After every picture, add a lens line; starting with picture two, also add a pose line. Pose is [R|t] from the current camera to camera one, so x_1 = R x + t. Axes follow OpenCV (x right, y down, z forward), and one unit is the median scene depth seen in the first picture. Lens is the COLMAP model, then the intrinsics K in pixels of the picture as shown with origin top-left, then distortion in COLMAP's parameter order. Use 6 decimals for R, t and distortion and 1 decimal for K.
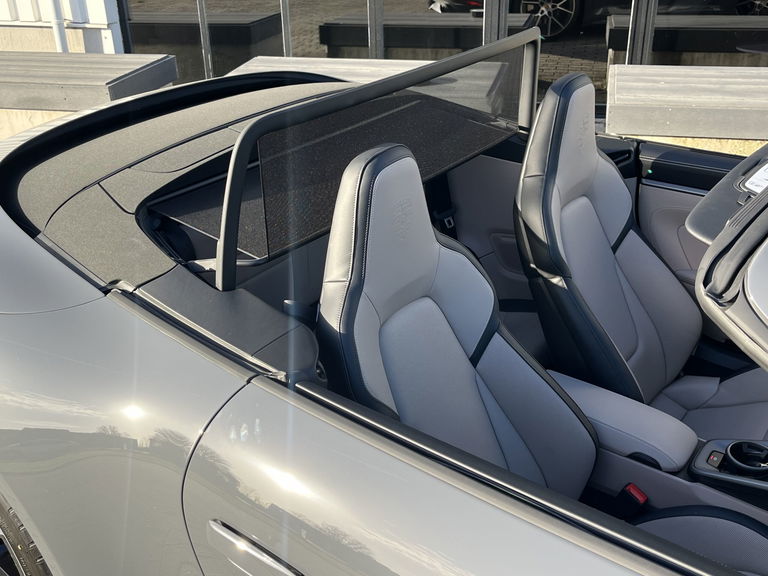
lens RADIAL K [[830.0, 0, 378.9], [0, 830.0, 286.8], [0, 0, 1]] dist [0.018161, 0.000000]
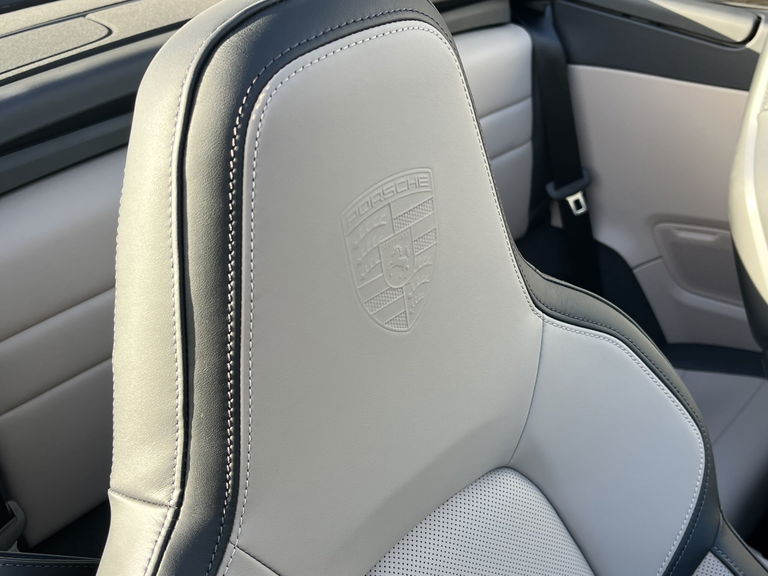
lens RADIAL K [[830.0, 0, 383.3], [0, 830.0, 286.2], [0, 0, 1]] dist [0.018161, 0.000000]
pose [[0.989487, 0.008065, -0.144393, 0.042870], [-0.000469, 0.998617, 0.052564, -0.058744], [0.144618, -0.051944, 0.988123, 0.495843]]
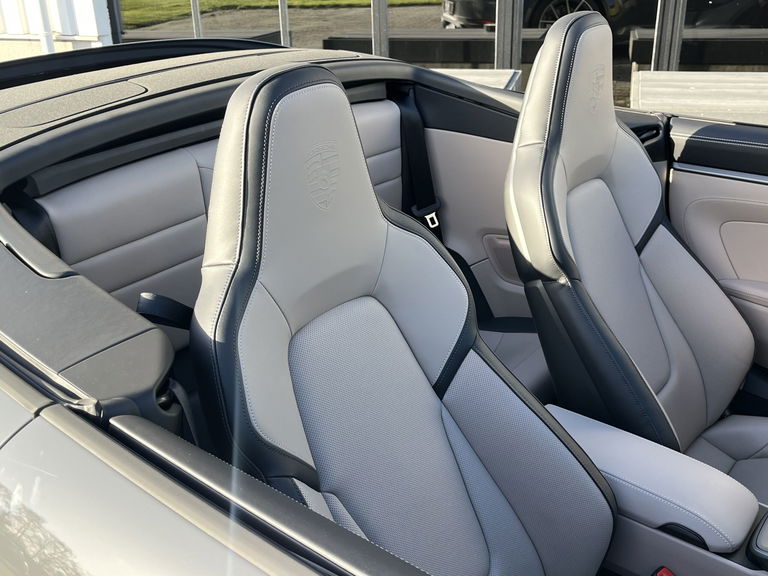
lens RADIAL K [[830.0, 0, 386.0], [0, 830.0, 291.1], [0, 0, 1]] dist [0.018161, 0.000000]
pose [[0.999773, 0.007311, -0.020025, 0.063675], [-0.008124, 0.999133, -0.040833, 0.026726], [0.019709, 0.040987, 0.998965, 0.223197]]
